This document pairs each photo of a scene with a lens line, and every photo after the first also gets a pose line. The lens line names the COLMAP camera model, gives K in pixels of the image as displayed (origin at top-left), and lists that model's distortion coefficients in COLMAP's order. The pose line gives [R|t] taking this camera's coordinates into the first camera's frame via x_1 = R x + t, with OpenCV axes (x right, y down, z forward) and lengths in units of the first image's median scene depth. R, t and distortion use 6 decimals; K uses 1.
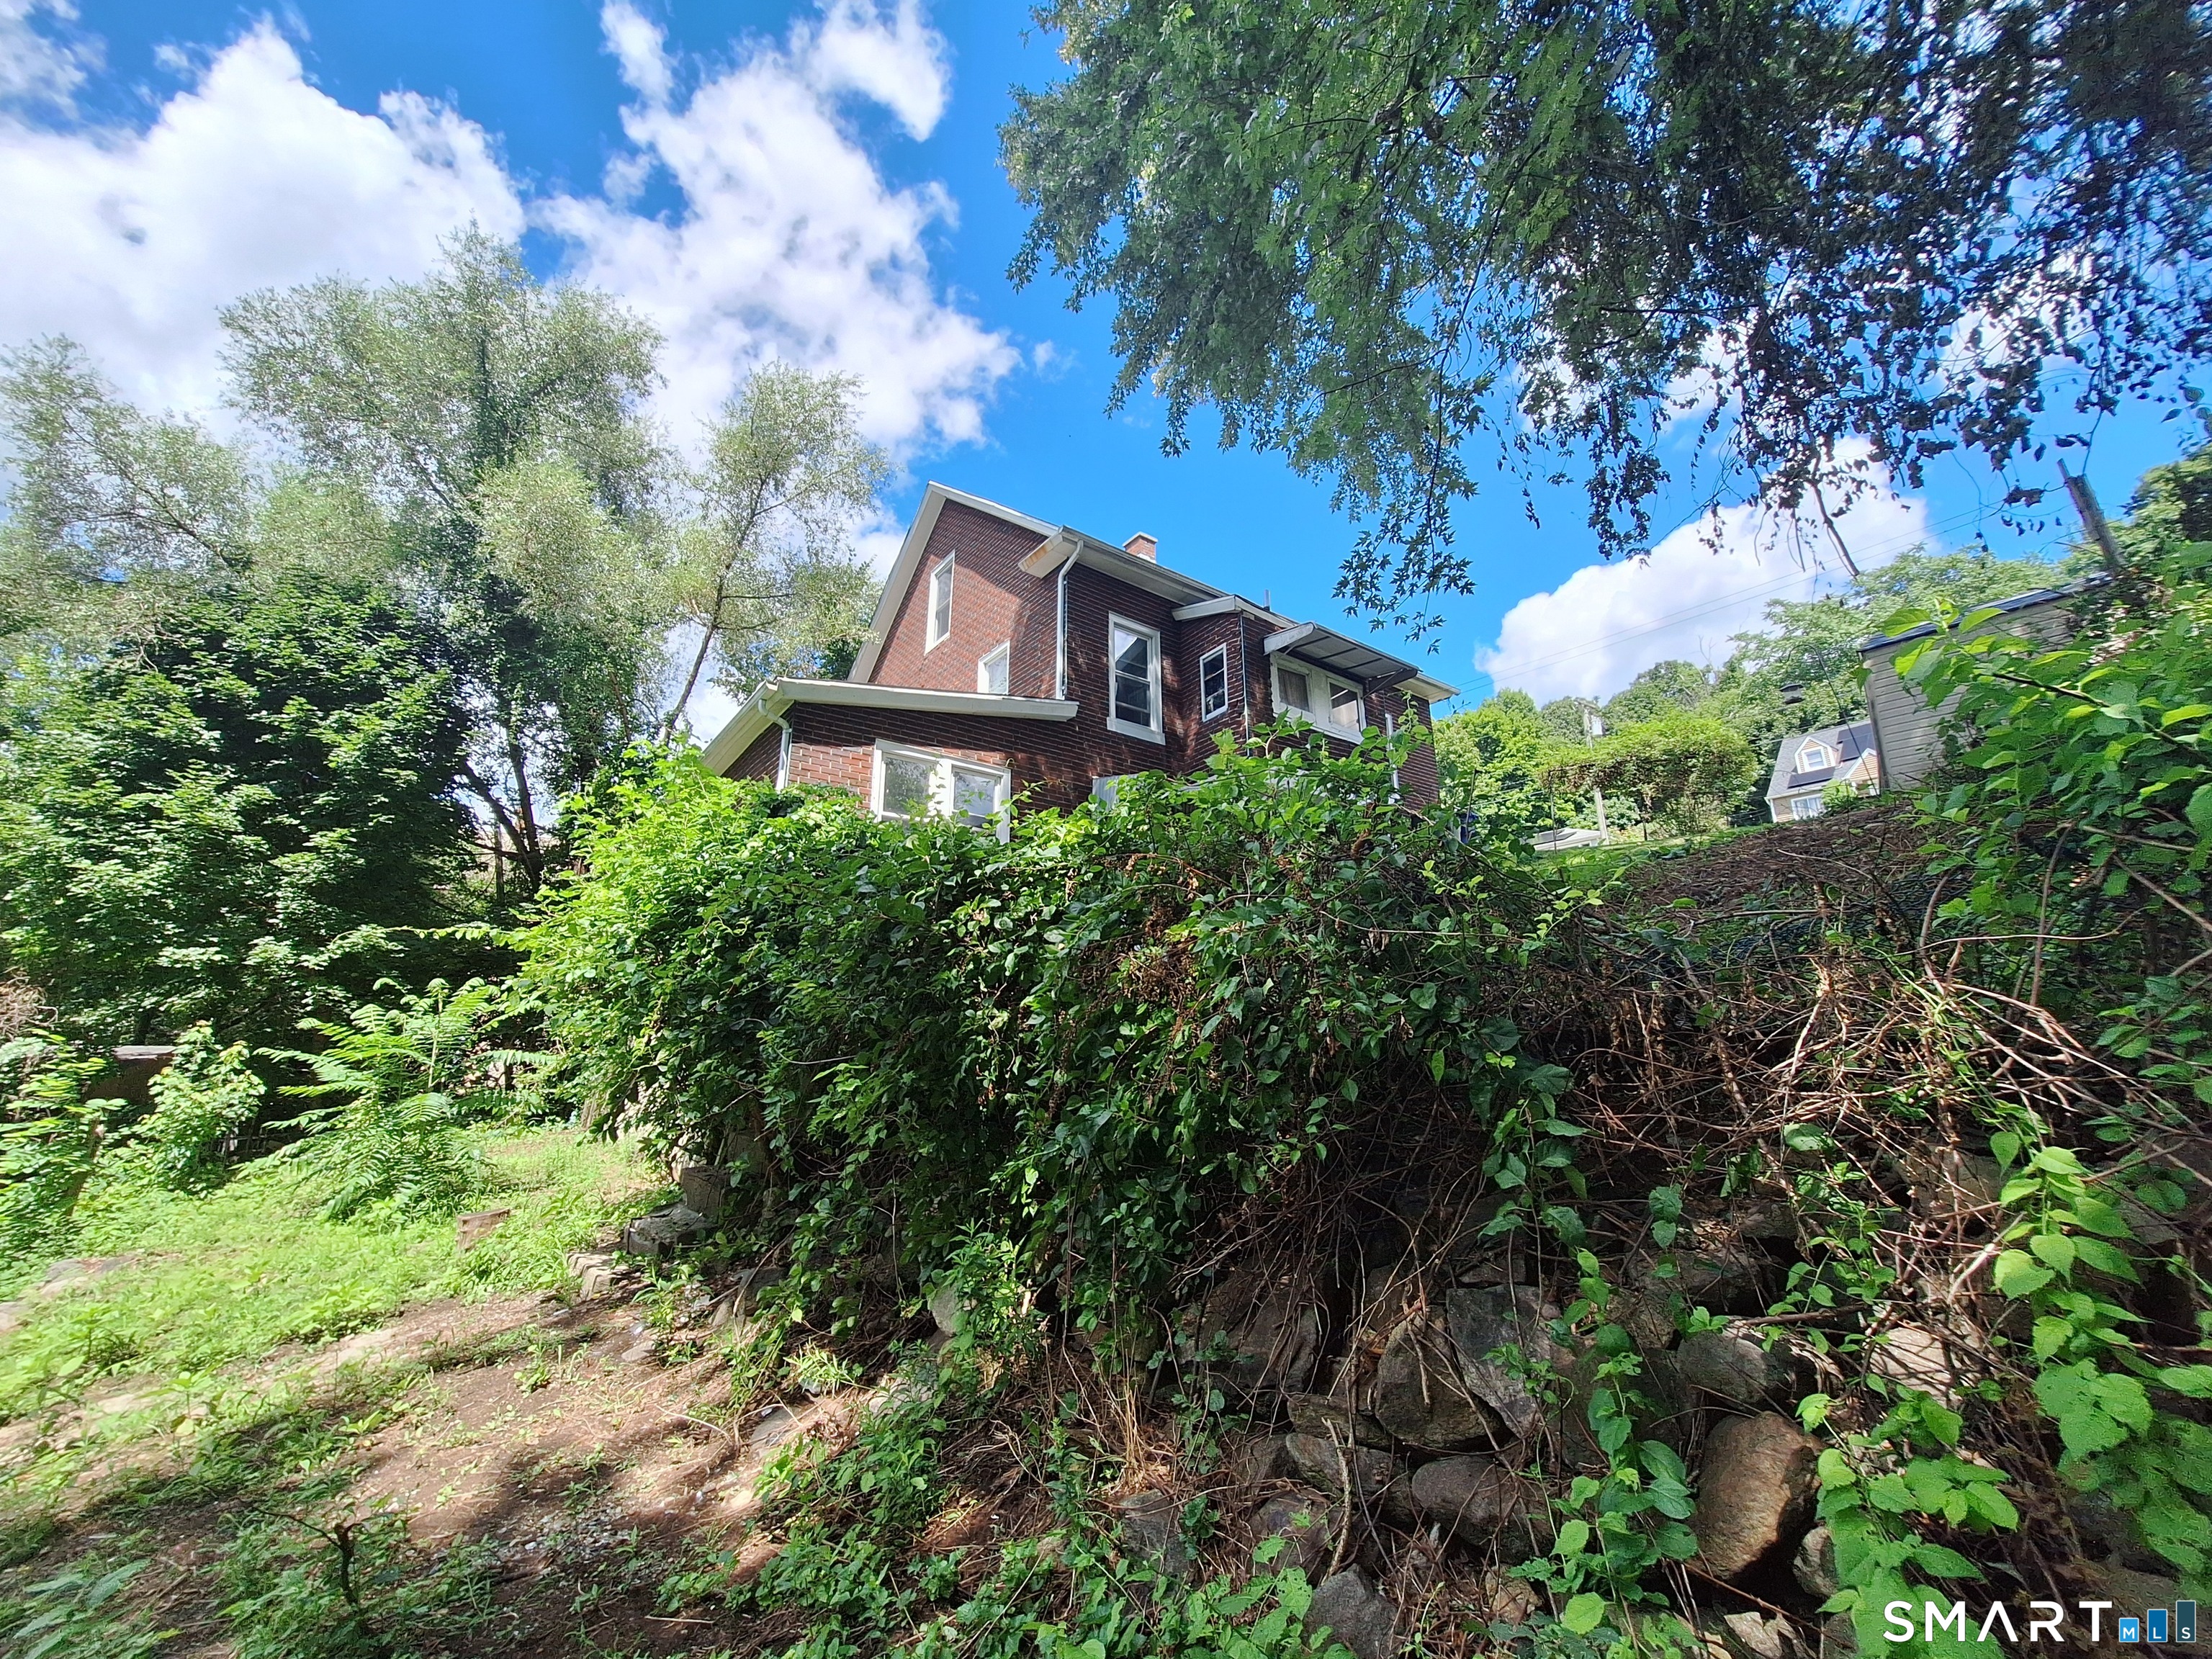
lens RADIAL K [[879.8, 0, 1106.1], [0, 879.8, 818.0], [0, 0, 1]] dist [-0.001084, 0.000372]
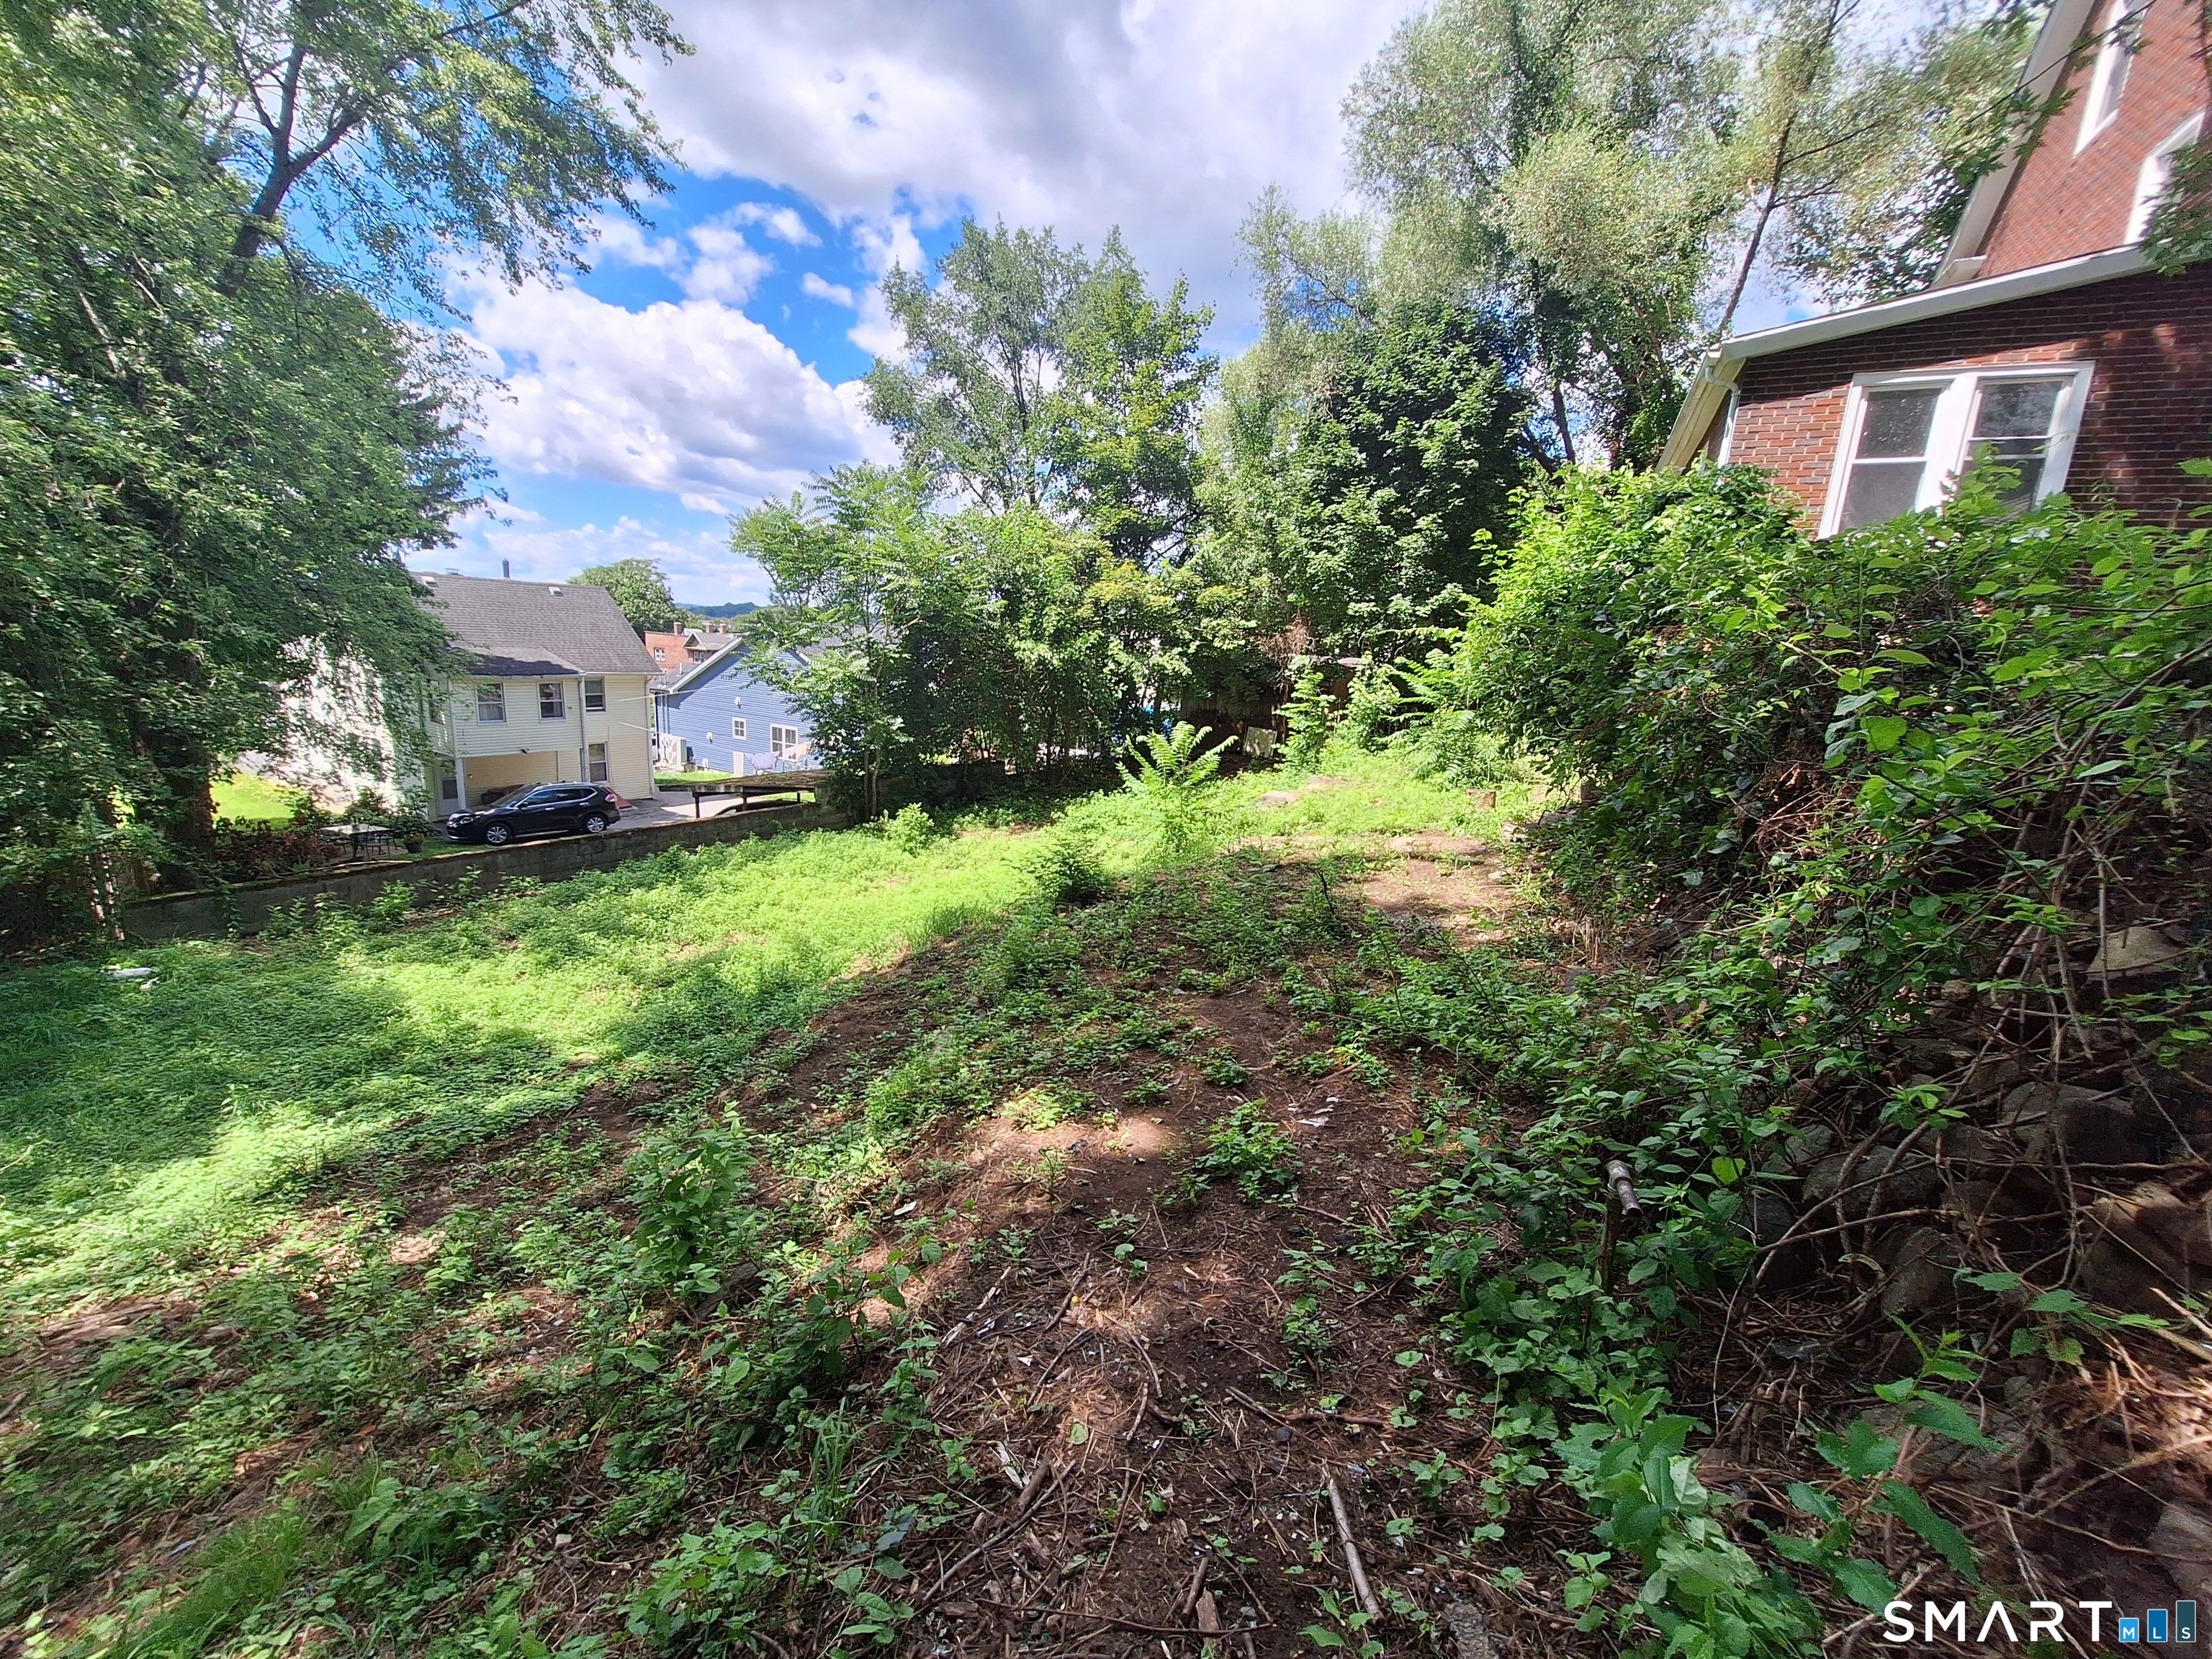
lens RADIAL K [[893.1, 0, 1107.9], [0, 893.1, 803.9], [0, 0, 1]] dist [0.000130, 0.000015]
pose [[0.436731, 0.193604, -0.878512, 0.262784], [0.179475, 0.938183, 0.295976, -0.076940], [0.881507, -0.286932, 0.374986, -0.123490]]
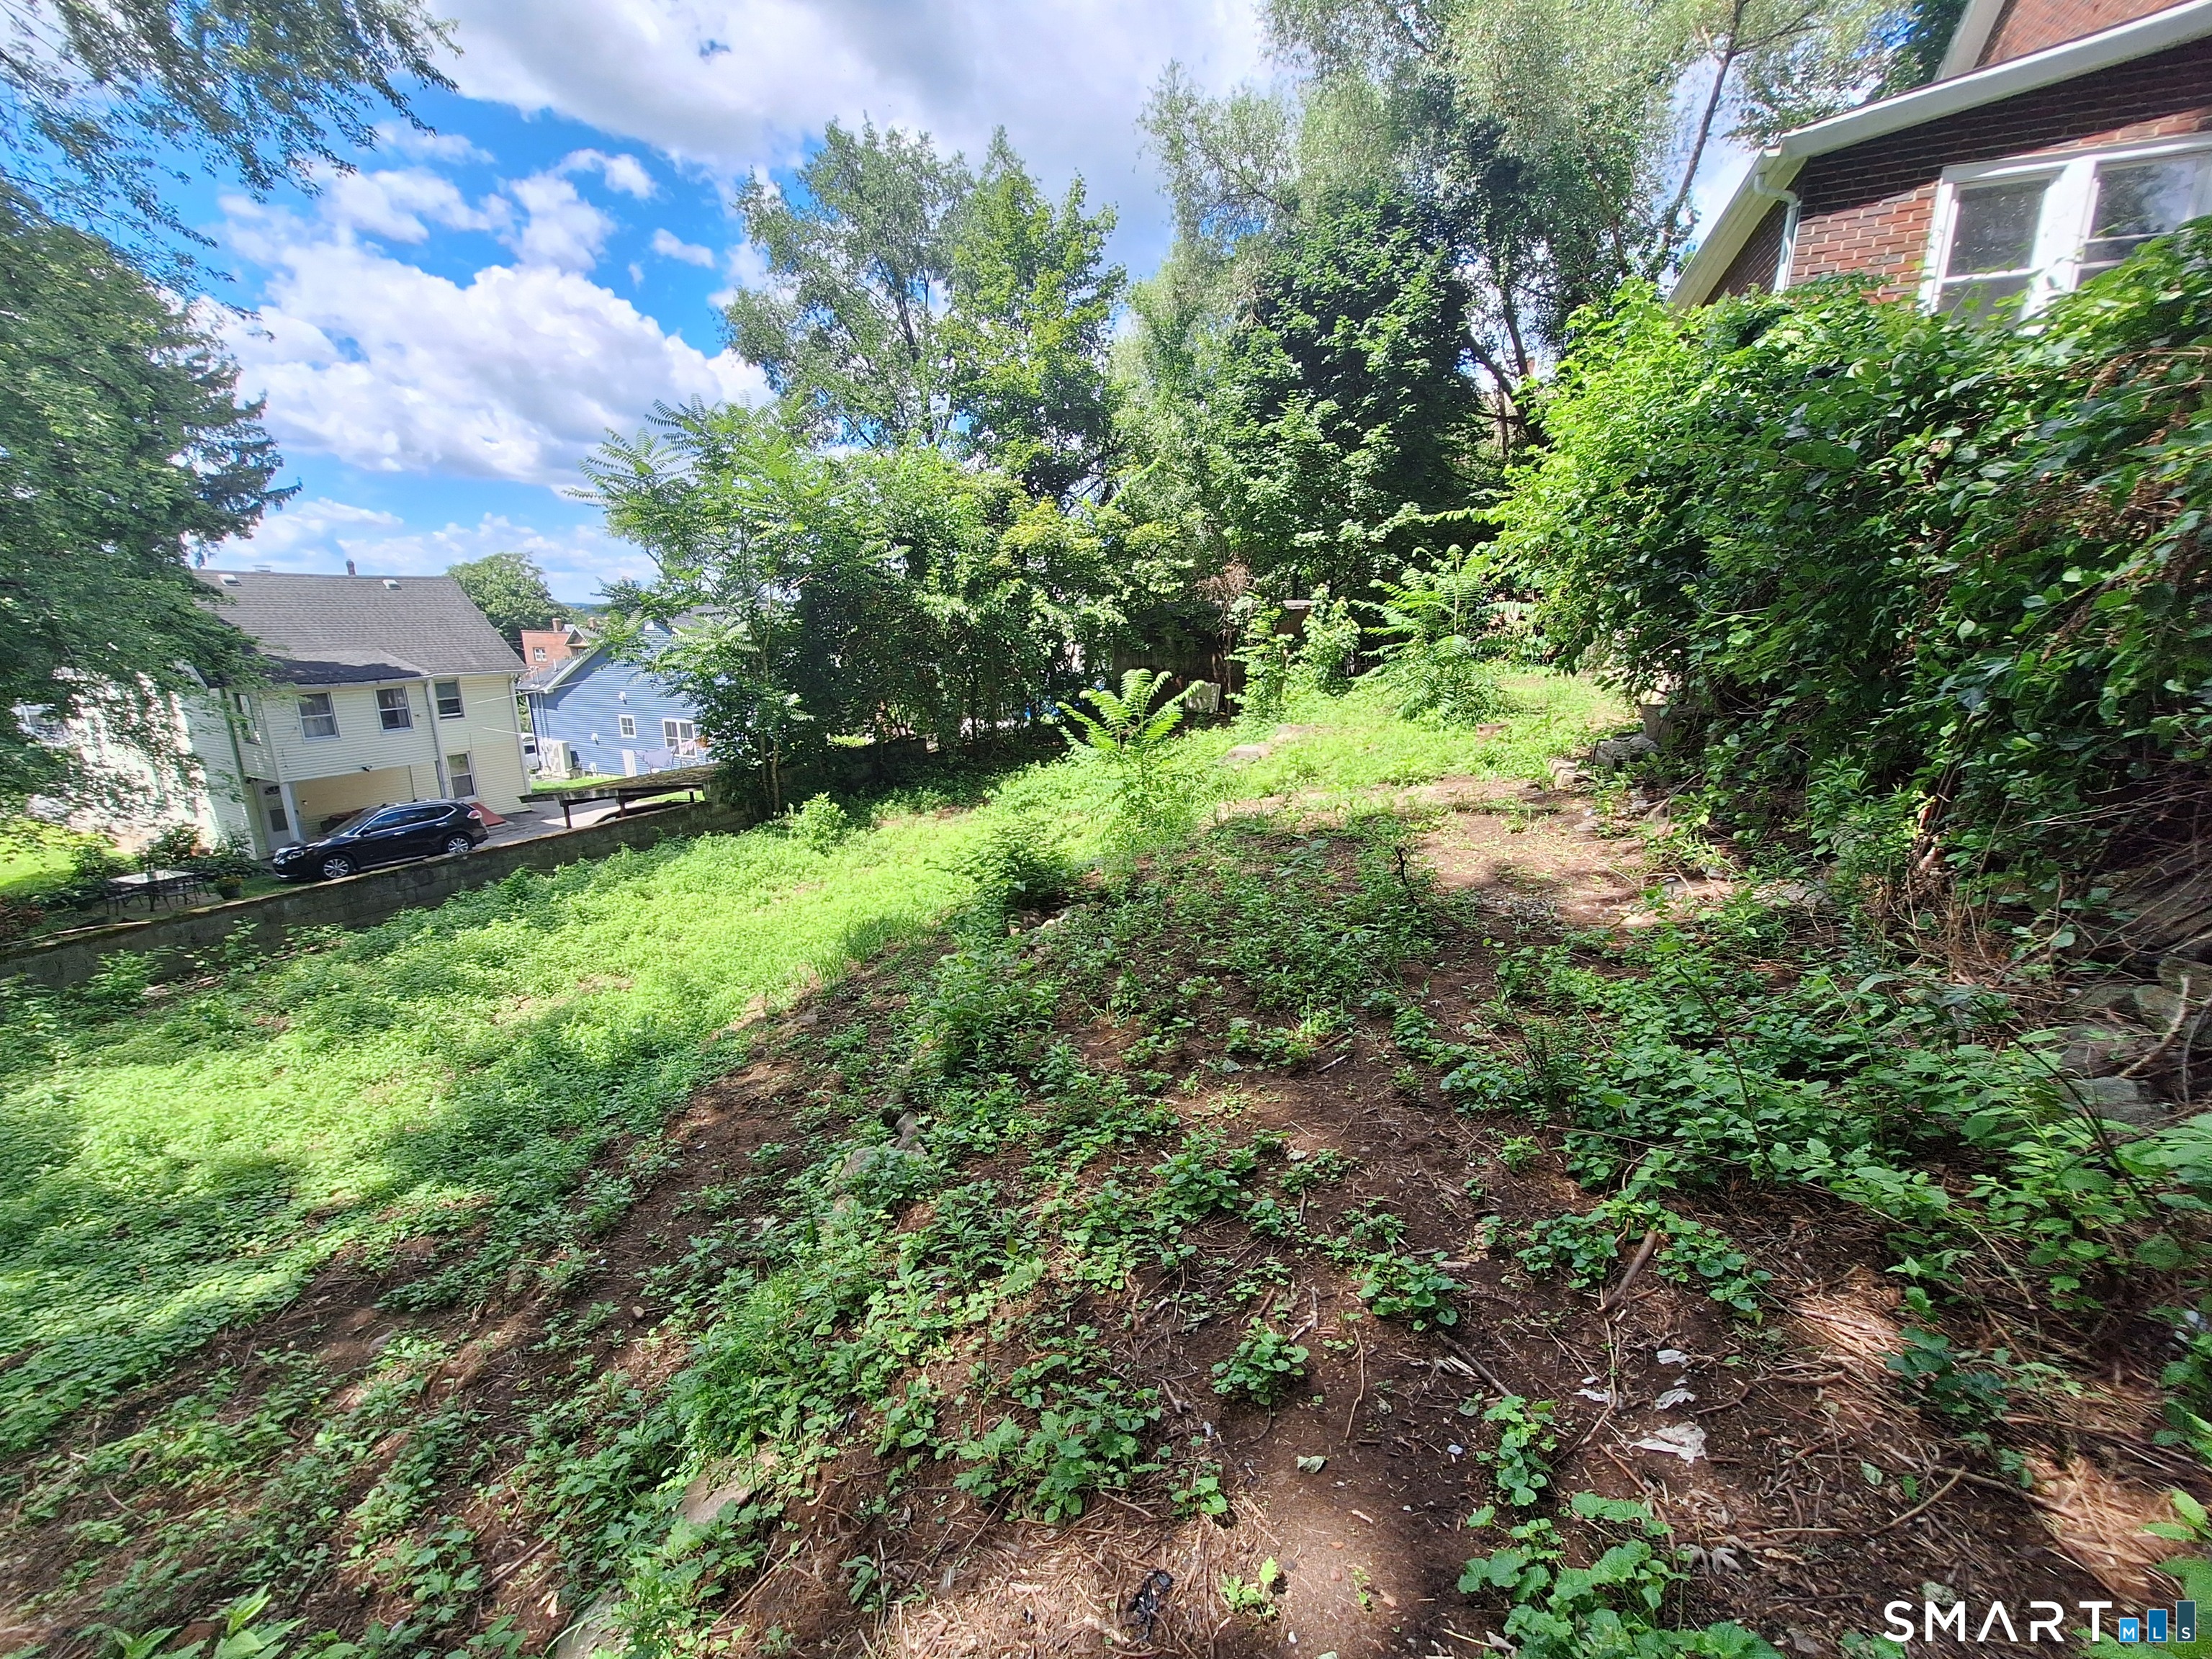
lens RADIAL K [[879.8, 0, 1106.1], [0, 879.8, 818.0], [0, 0, 1]] dist [-0.001084, 0.000372]
pose [[0.520124, 0.196335, -0.831218, 0.076566], [0.227803, 0.906074, 0.356561, -0.018418], [0.823150, -0.374810, 0.426546, -0.064232]]
